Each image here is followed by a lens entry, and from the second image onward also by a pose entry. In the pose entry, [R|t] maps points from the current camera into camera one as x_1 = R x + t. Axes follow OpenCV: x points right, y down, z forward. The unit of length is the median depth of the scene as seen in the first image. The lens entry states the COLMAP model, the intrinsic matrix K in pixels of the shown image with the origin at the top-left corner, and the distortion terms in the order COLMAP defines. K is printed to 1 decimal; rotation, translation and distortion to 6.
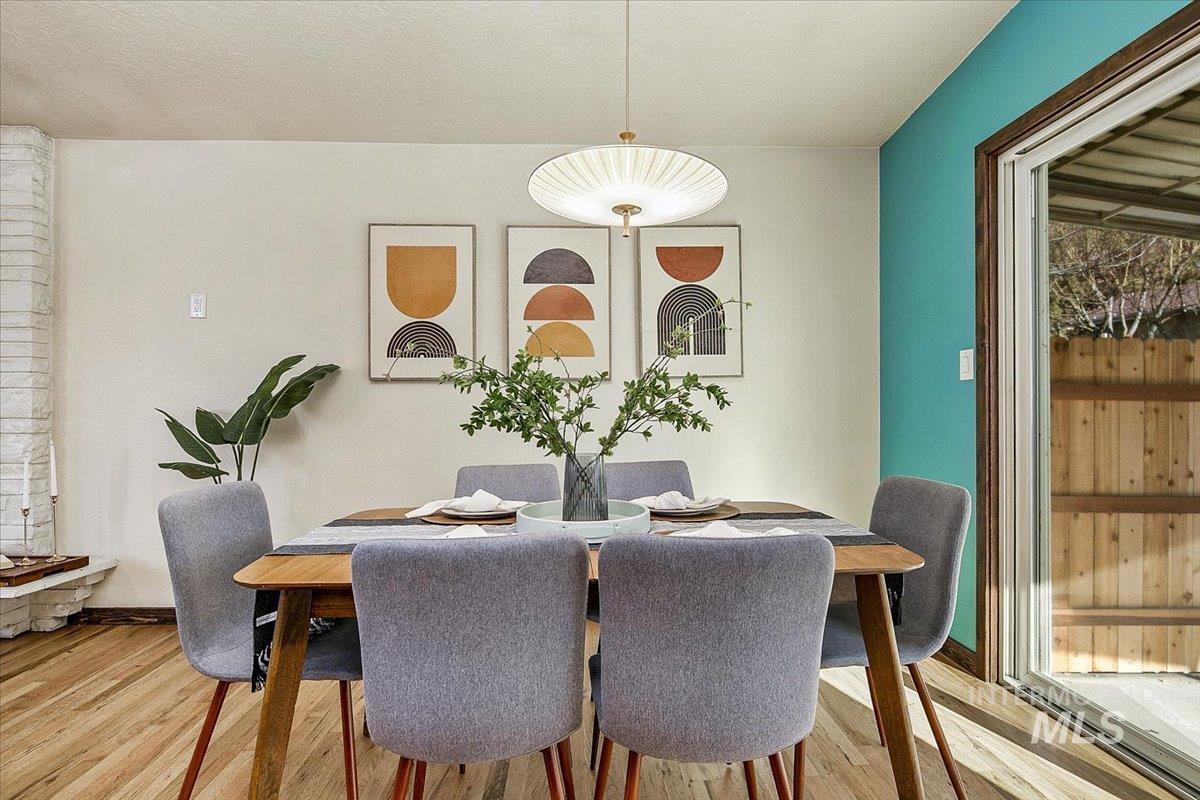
lens RADIAL K [[581.5, 0, 603.0], [0, 581.5, 424.3], [0, 0, 1]] dist [-0.002508, -0.000657]
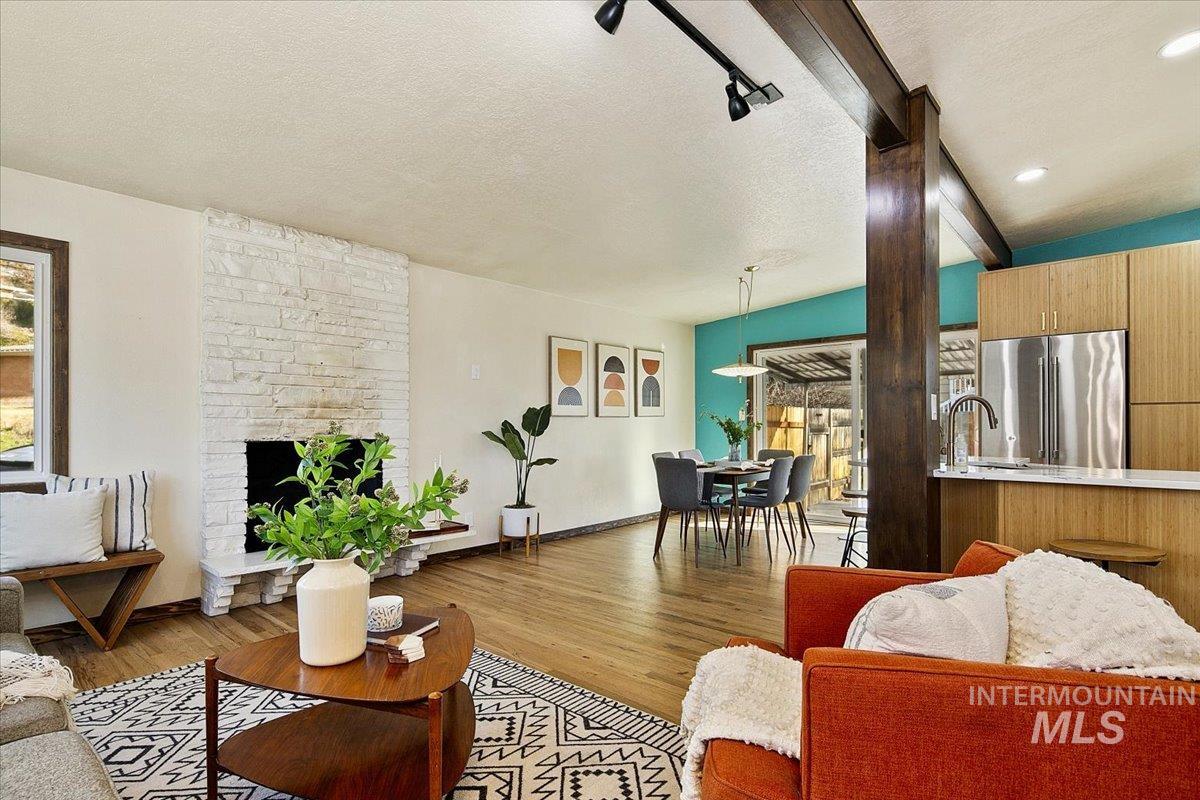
lens RADIAL K [[581.5, 0, 603.0], [0, 581.5, 424.3], [0, 0, 1]] dist [-0.002508, -0.000657]
pose [[0.705619, 0.006677, 0.708560, -1.639427], [0.010233, 0.999755, -0.019611, -0.009032], [-0.708518, 0.021089, 0.705378, -0.482940]]
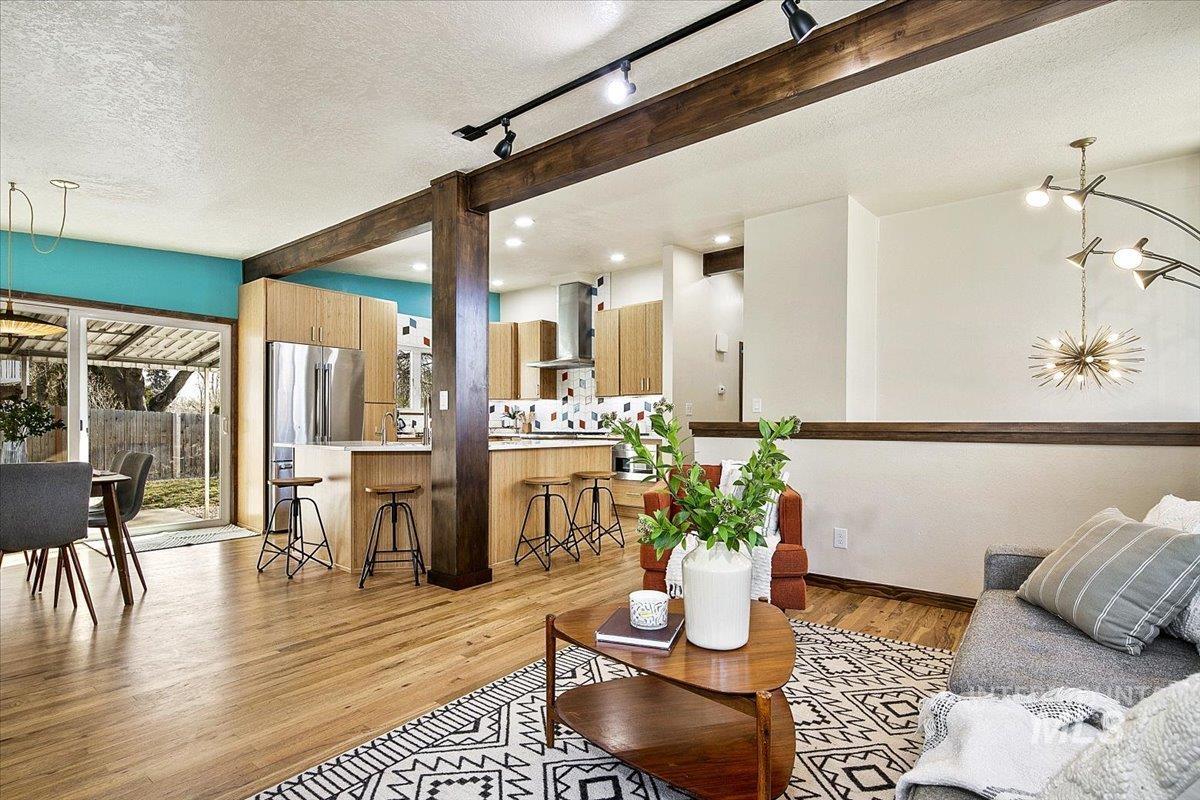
lens RADIAL K [[581.5, 0, 603.0], [0, 581.5, 424.3], [0, 0, 1]] dist [-0.002508, -0.000657]
pose [[-0.755149, -0.004328, 0.655539, -1.710239], [0.006577, 0.999878, 0.014178, -0.016759], [-0.655521, 0.015018, -0.755028, 0.632462]]
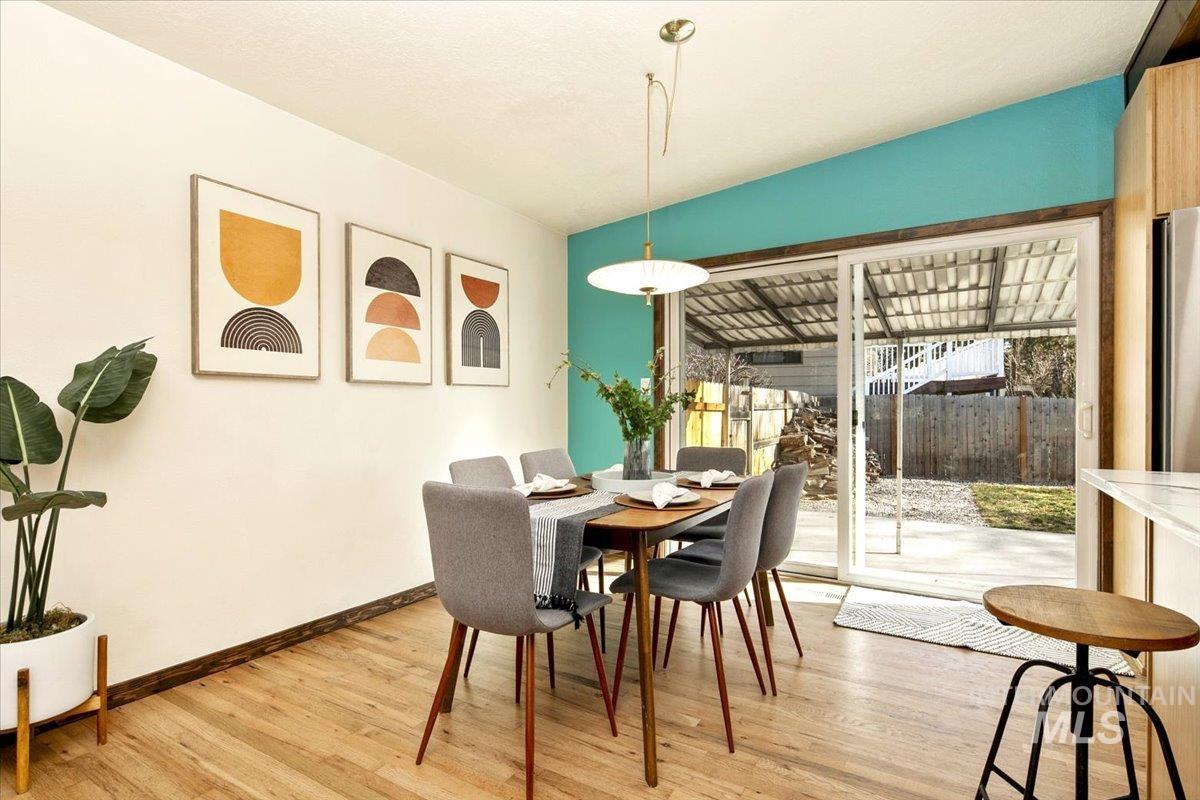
lens RADIAL K [[581.5, 0, 603.0], [0, 581.5, 424.3], [0, 0, 1]] dist [-0.002508, -0.000657]
pose [[0.567646, -0.011358, 0.823195, -0.729761], [0.012437, 0.999909, 0.005221, -0.004557], [-0.823179, 0.007274, 0.567735, 0.102761]]
